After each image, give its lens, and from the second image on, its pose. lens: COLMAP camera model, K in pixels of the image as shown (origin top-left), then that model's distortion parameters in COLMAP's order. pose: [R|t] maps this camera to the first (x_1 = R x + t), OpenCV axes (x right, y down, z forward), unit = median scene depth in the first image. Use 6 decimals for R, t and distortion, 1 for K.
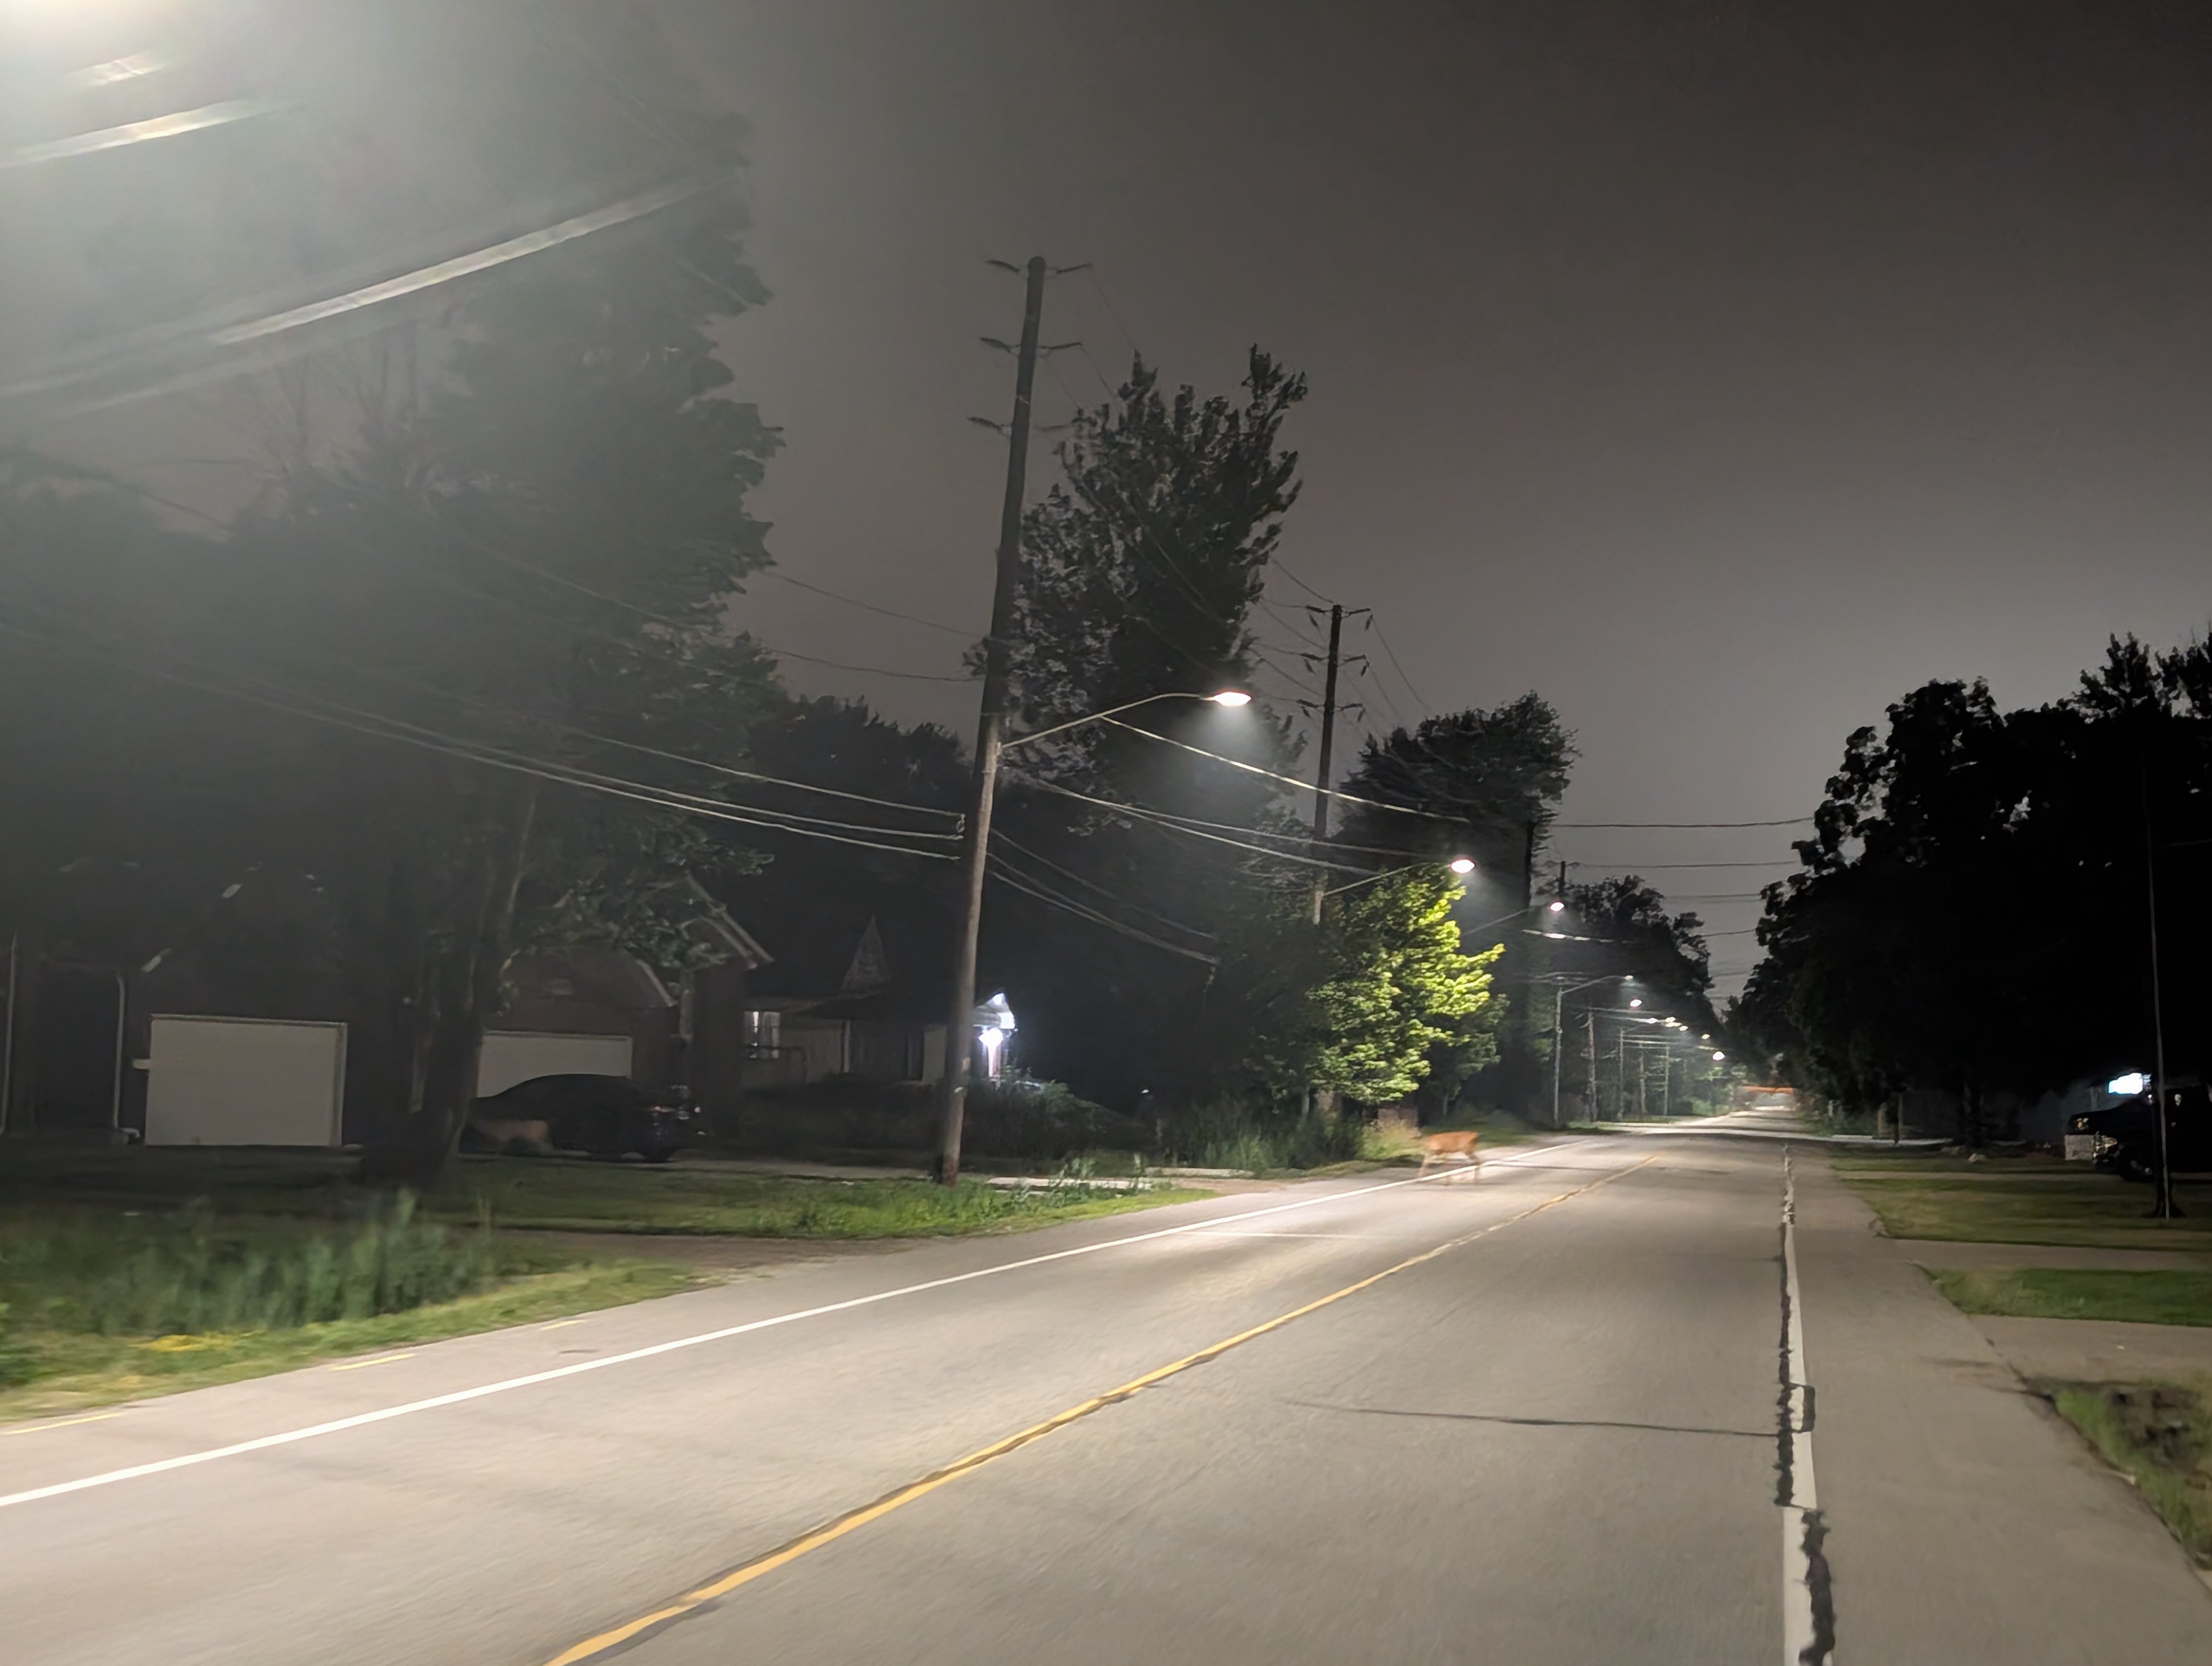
lens RADIAL K [[3464.2, 0, 1099.1], [0, 3464.2, 764.7], [0, 0, 1]] dist [0.253163, -1.191592]
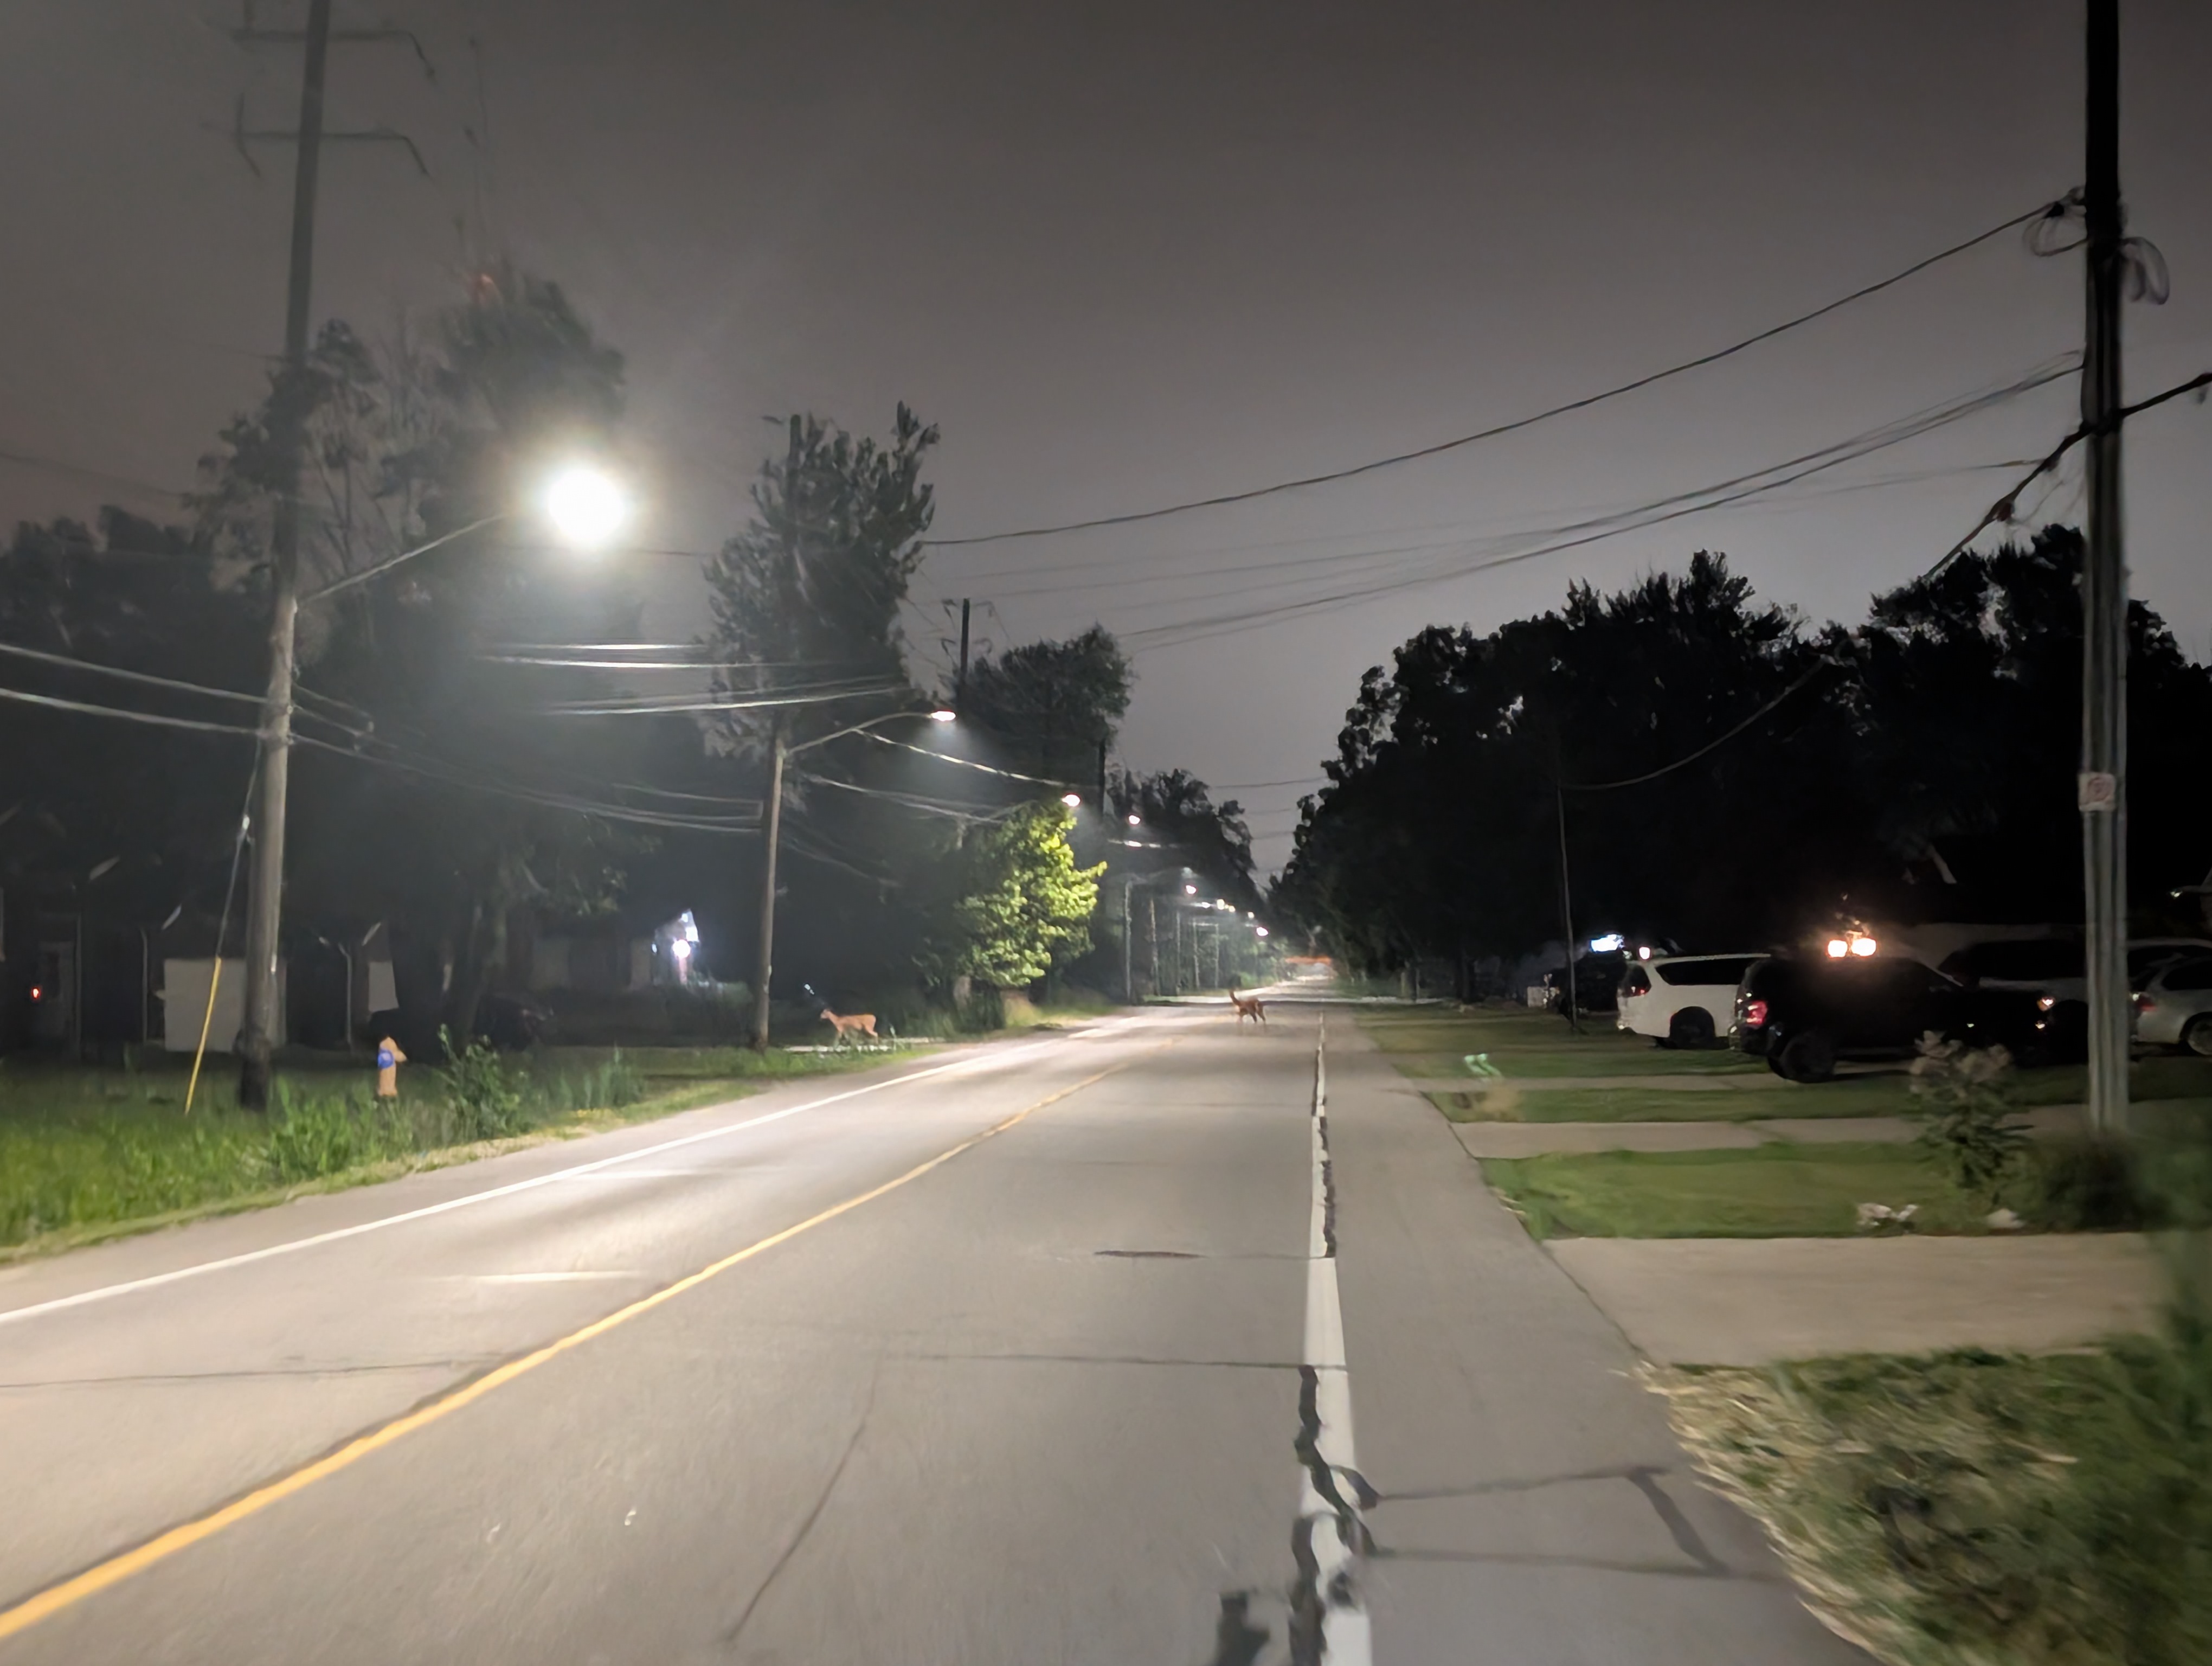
lens RADIAL K [[3458.4, 0, 1041.8], [0, 3458.4, 800.8], [0, 0, 1]] dist [0.248941, -1.251848]
pose [[0.992889, -0.036388, 0.113348, -0.052129], [0.031684, 0.998571, 0.043027, -0.026617], [-0.114752, -0.039129, 0.992623, -0.275233]]
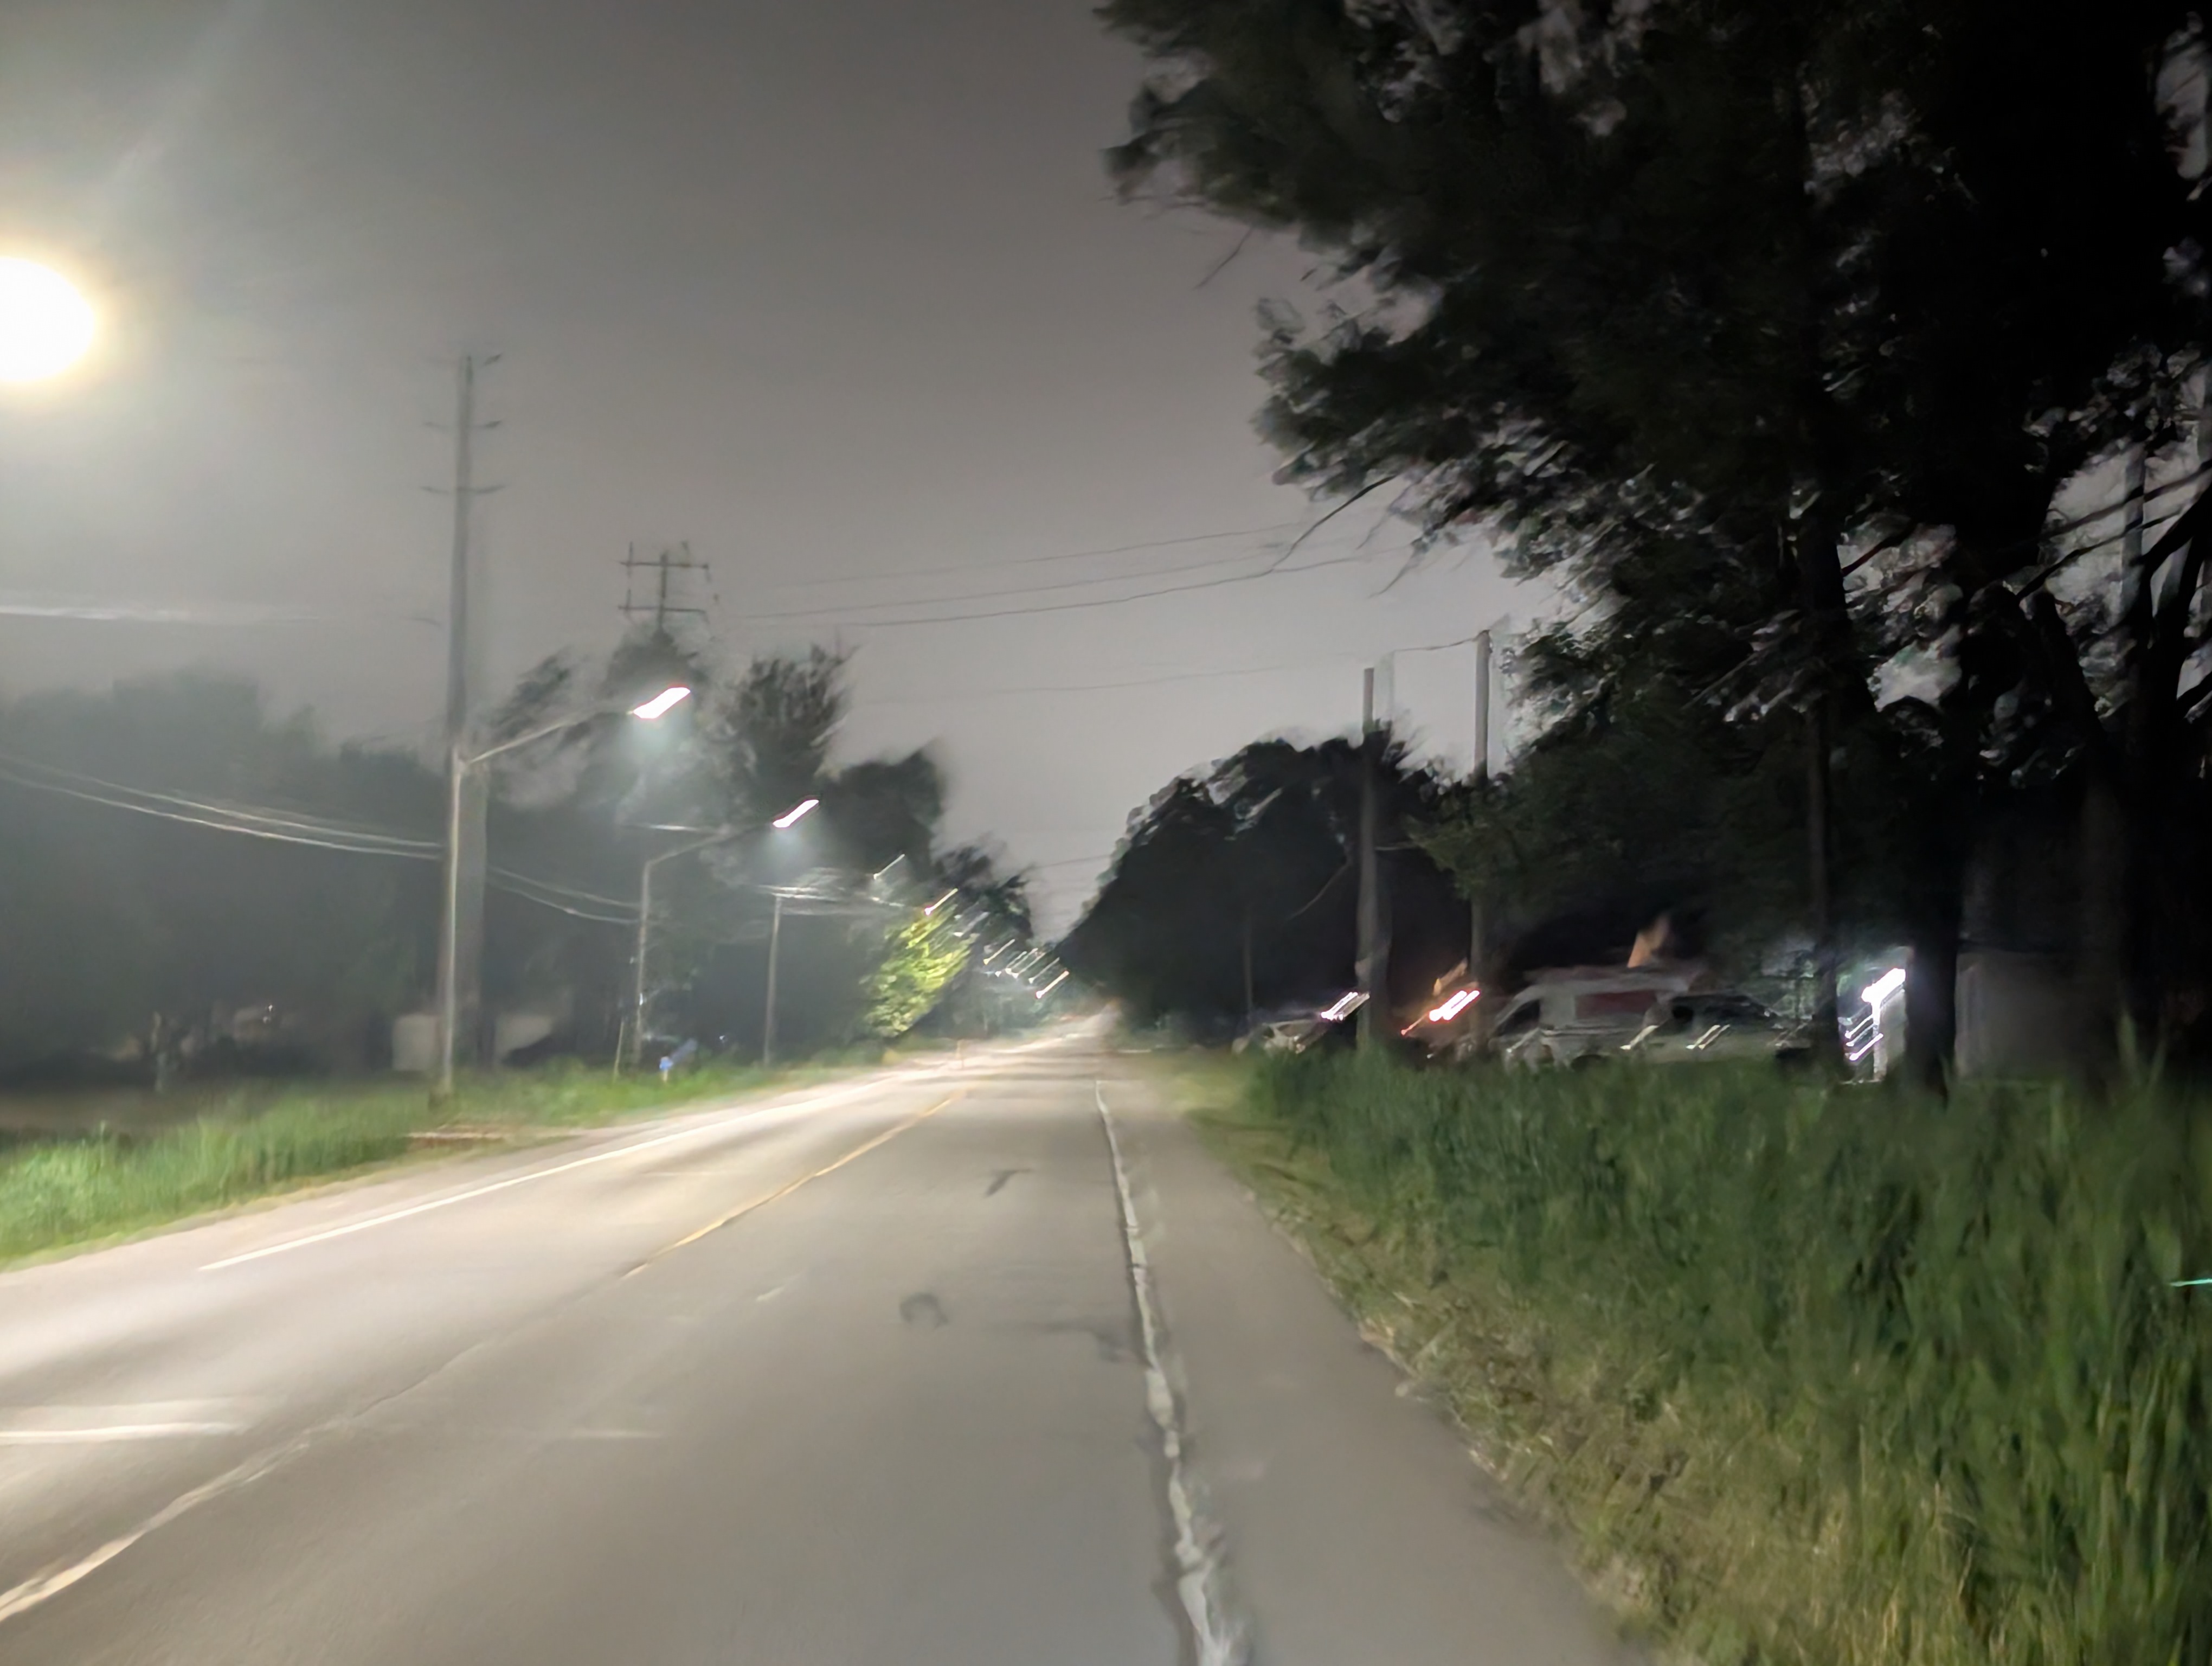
lens RADIAL K [[3458.4, 0, 1041.8], [0, 3458.4, 800.8], [0, 0, 1]] dist [0.248941, -1.251848]
pose [[0.983560, -0.023294, 0.179075, -0.171045], [0.018486, 0.999424, 0.028467, -0.083612], [-0.179635, -0.024689, 0.983423, -0.867595]]
